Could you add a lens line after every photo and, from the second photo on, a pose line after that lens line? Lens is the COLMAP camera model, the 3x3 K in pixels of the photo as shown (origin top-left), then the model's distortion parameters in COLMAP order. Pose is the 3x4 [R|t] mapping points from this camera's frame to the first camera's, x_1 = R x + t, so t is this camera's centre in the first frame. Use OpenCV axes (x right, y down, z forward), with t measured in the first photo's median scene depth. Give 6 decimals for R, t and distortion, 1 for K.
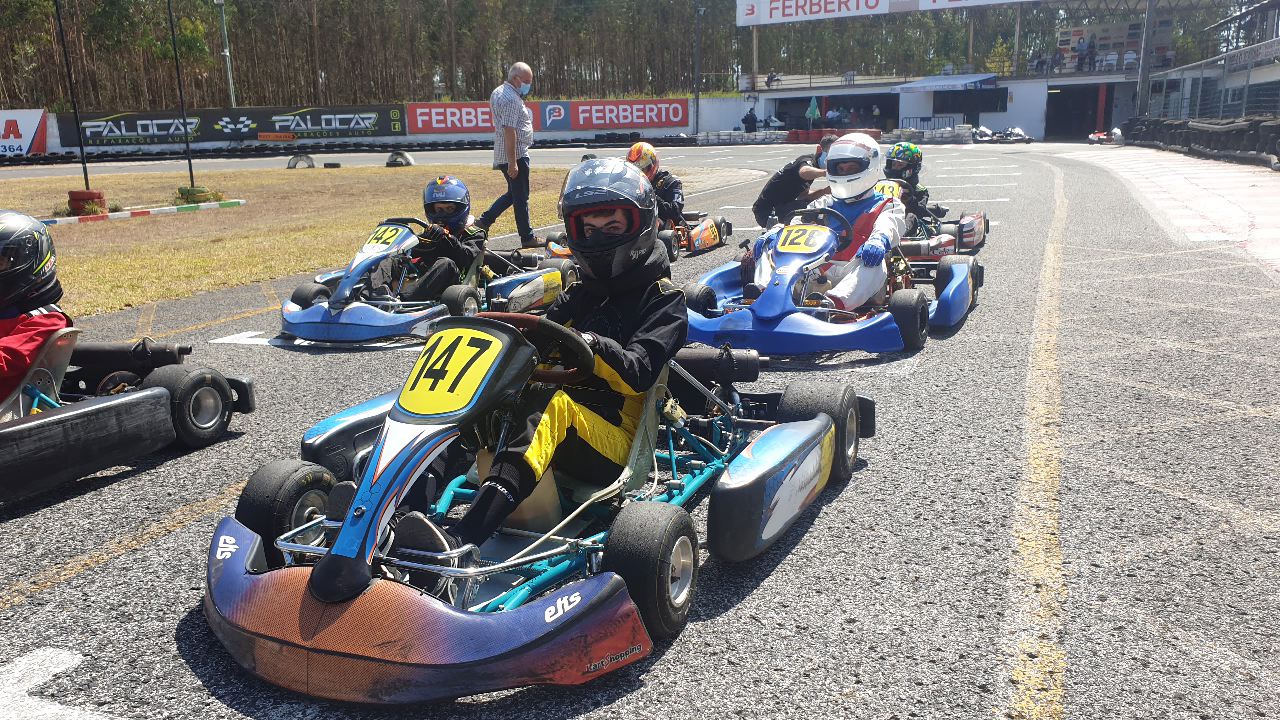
lens RADIAL K [[999.3, 0, 654.9], [0, 999.3, 345.9], [0, 0, 1]] dist [0.096558, -0.189170]
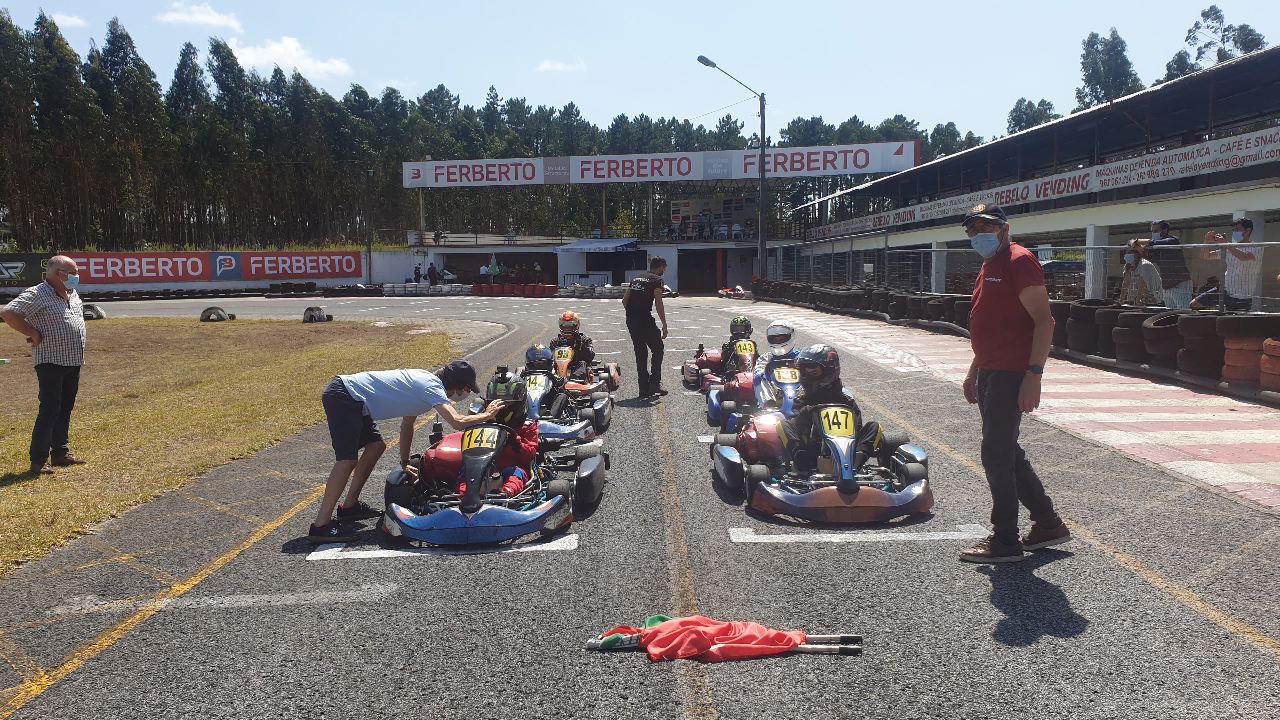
lens RADIAL K [[1006.5, 0, 657.4], [0, 1006.5, 328.6], [0, 0, 1]] dist [0.060581, -0.088240]
pose [[0.923859, -0.011916, 0.382547, -0.097445], [0.071510, 0.987288, -0.141945, 0.007343], [-0.375993, 0.158494, 0.912967, -0.081846]]
